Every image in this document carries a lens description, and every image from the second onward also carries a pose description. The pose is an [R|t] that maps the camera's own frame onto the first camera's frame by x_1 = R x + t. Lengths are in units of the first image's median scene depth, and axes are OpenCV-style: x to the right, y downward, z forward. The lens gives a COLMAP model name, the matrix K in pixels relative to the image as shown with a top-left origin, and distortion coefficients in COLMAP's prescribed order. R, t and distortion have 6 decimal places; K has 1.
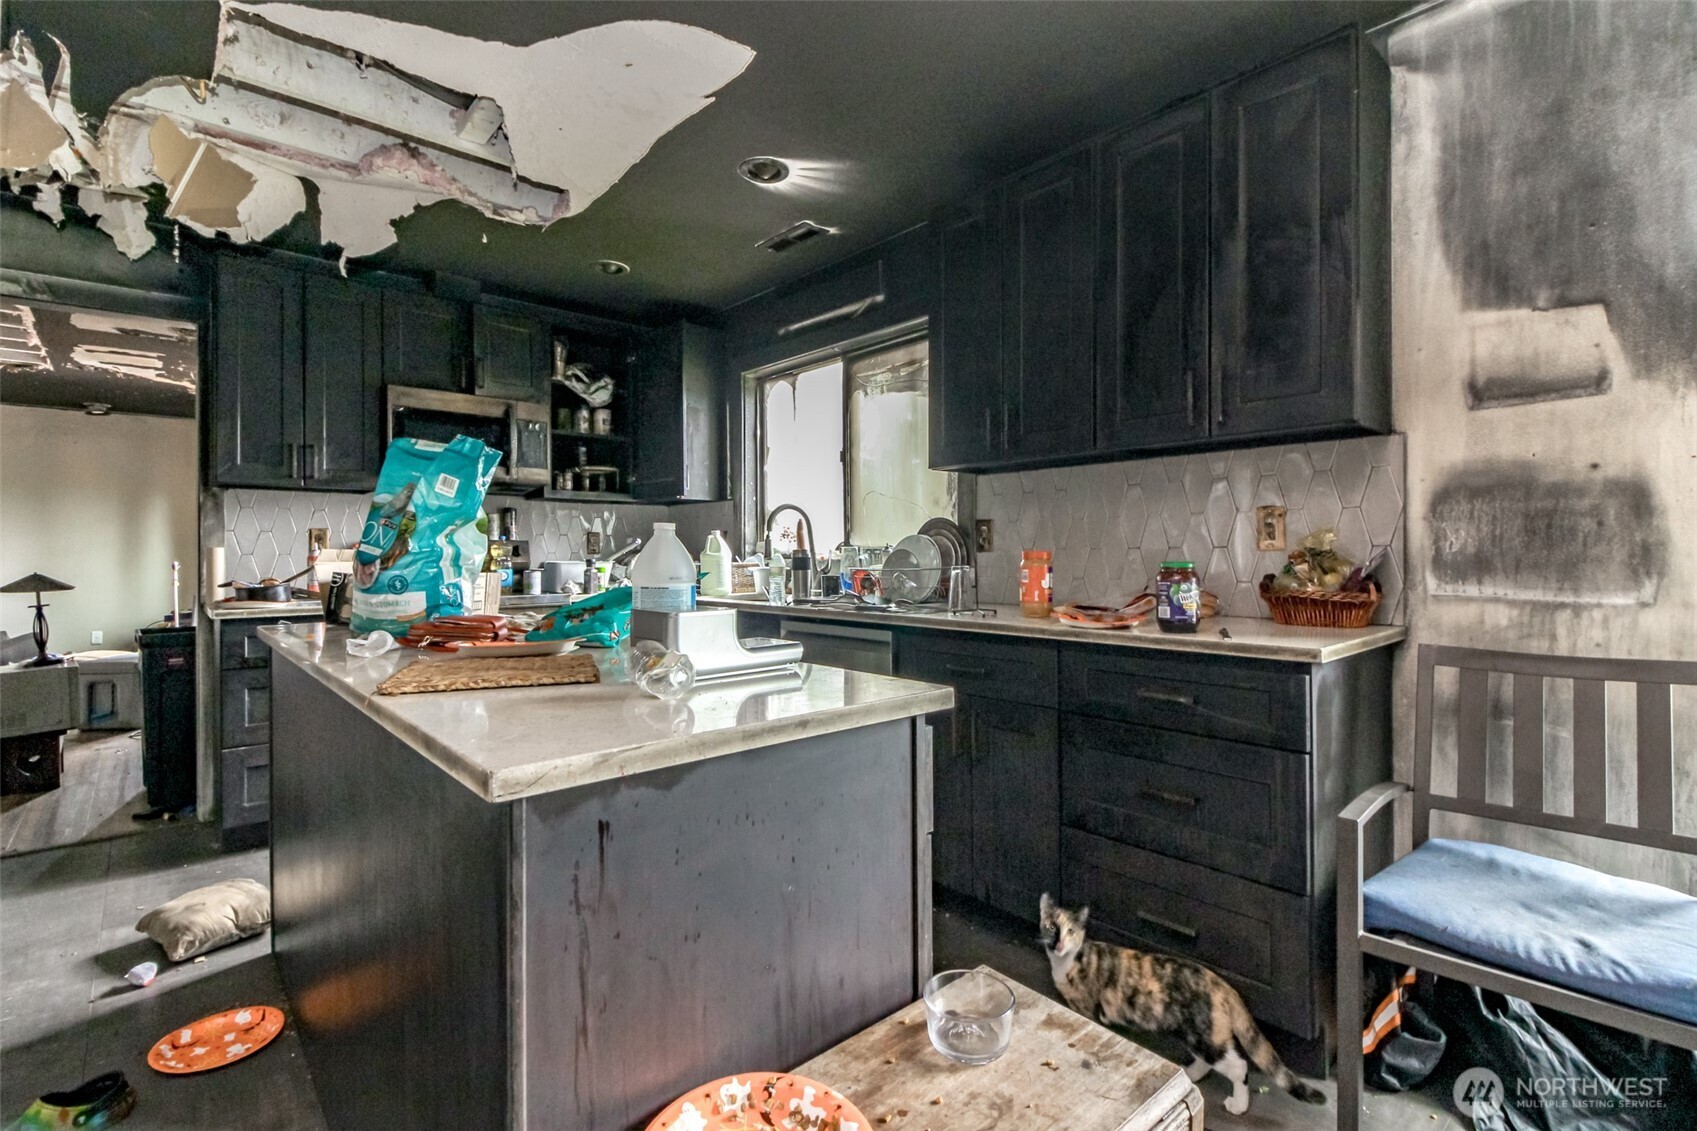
lens RADIAL K [[780.8, 0, 841.3], [0, 780.8, 552.8], [0, 0, 1]] dist [0.012772, -0.007231]
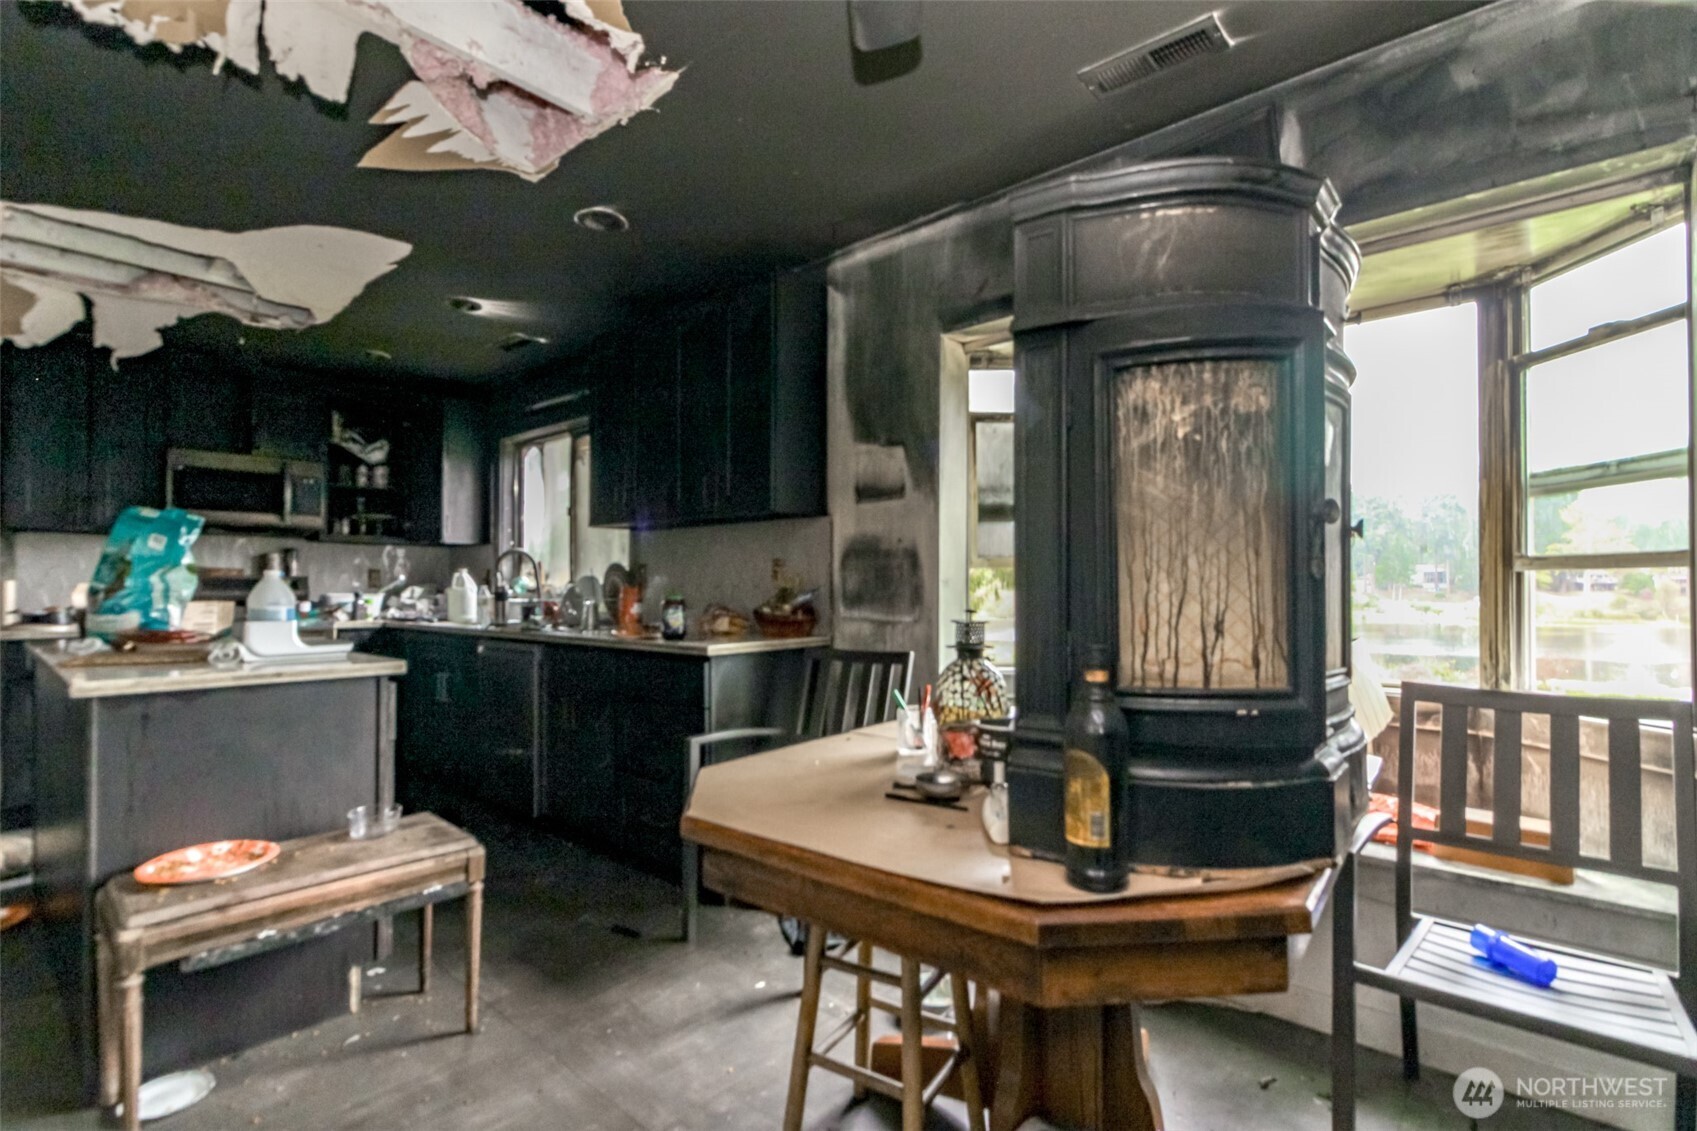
lens RADIAL K [[780.8, 0, 851.7], [0, 780.8, 575.7], [0, 0, 1]] dist [0.012772, -0.007231]
pose [[0.992547, 0.007785, 0.121613, 0.614330], [-0.006006, 0.999870, -0.014984, -0.007553], [-0.121714, 0.014141, 0.992465, -0.627343]]
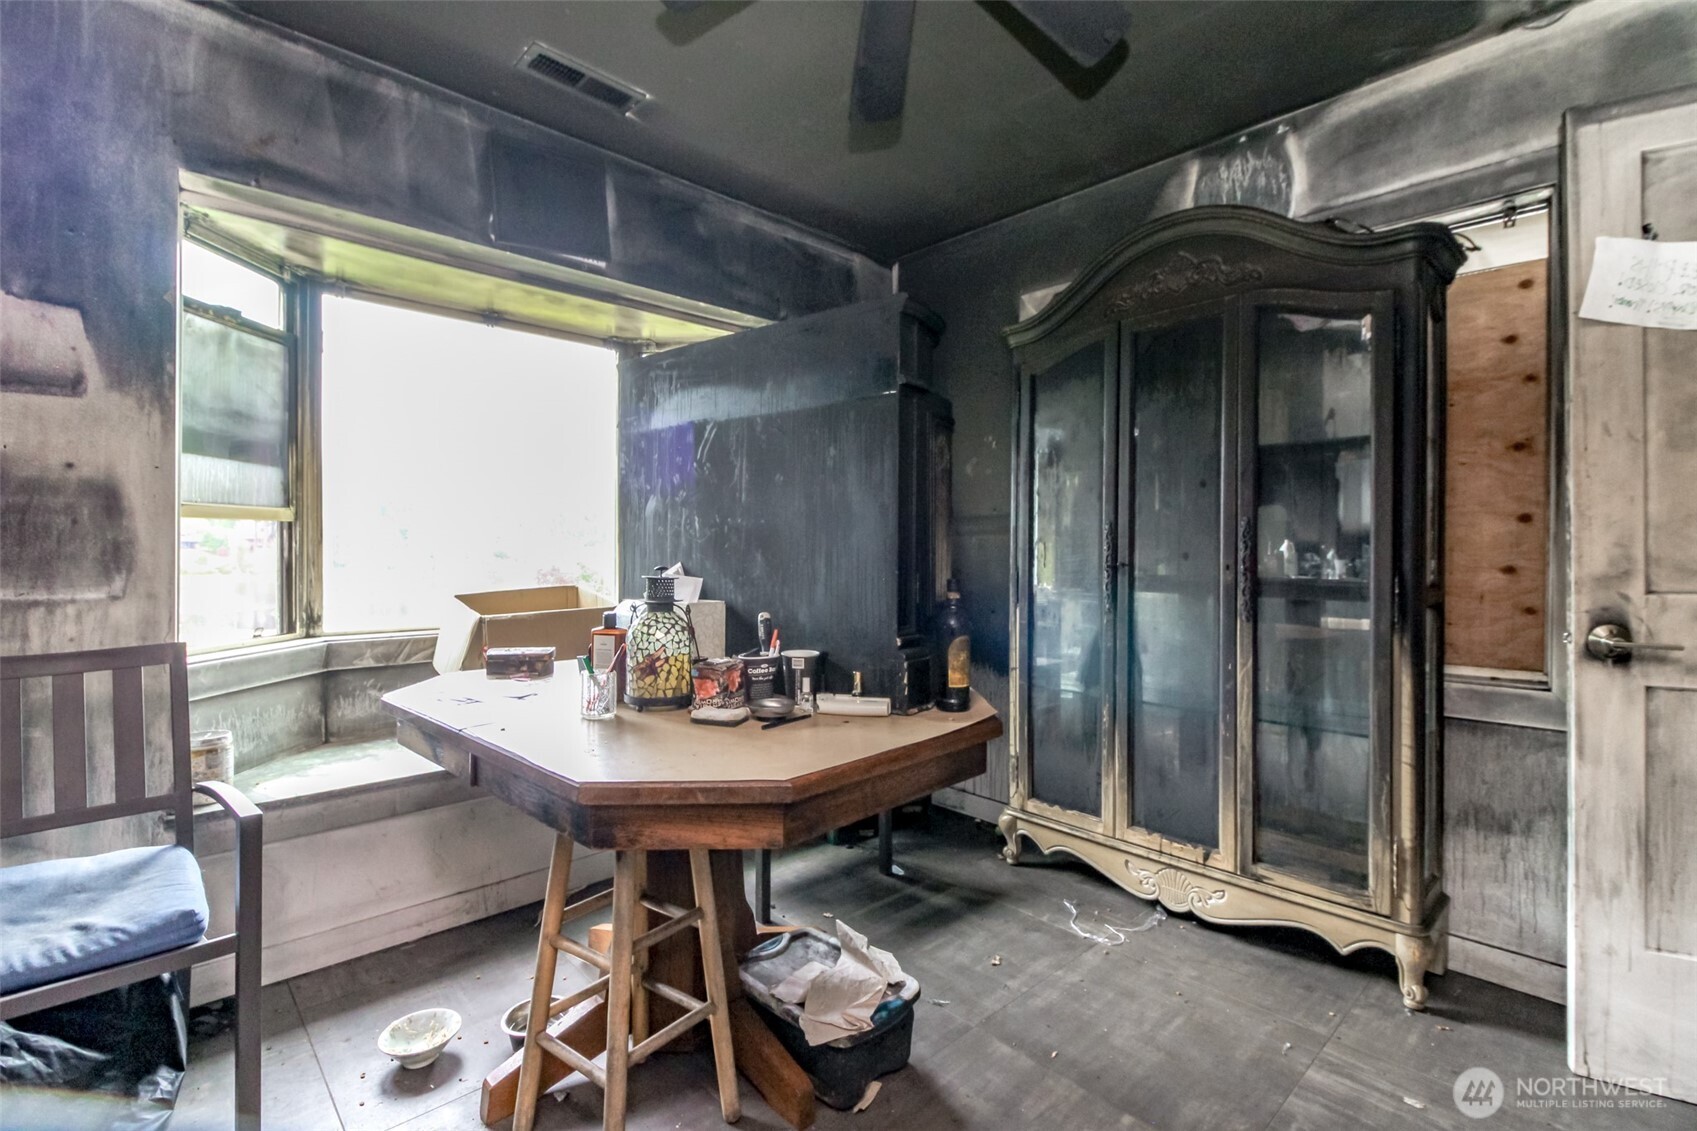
lens RADIAL K [[780.8, 0, 838.8], [0, 780.8, 552.6], [0, 0, 1]] dist [0.012772, -0.007231]
pose [[-0.028107, 0.001178, 0.999604, -0.087787], [-0.005492, 0.999984, -0.001333, -0.000777], [-0.999590, -0.005527, -0.028100, 0.023018]]
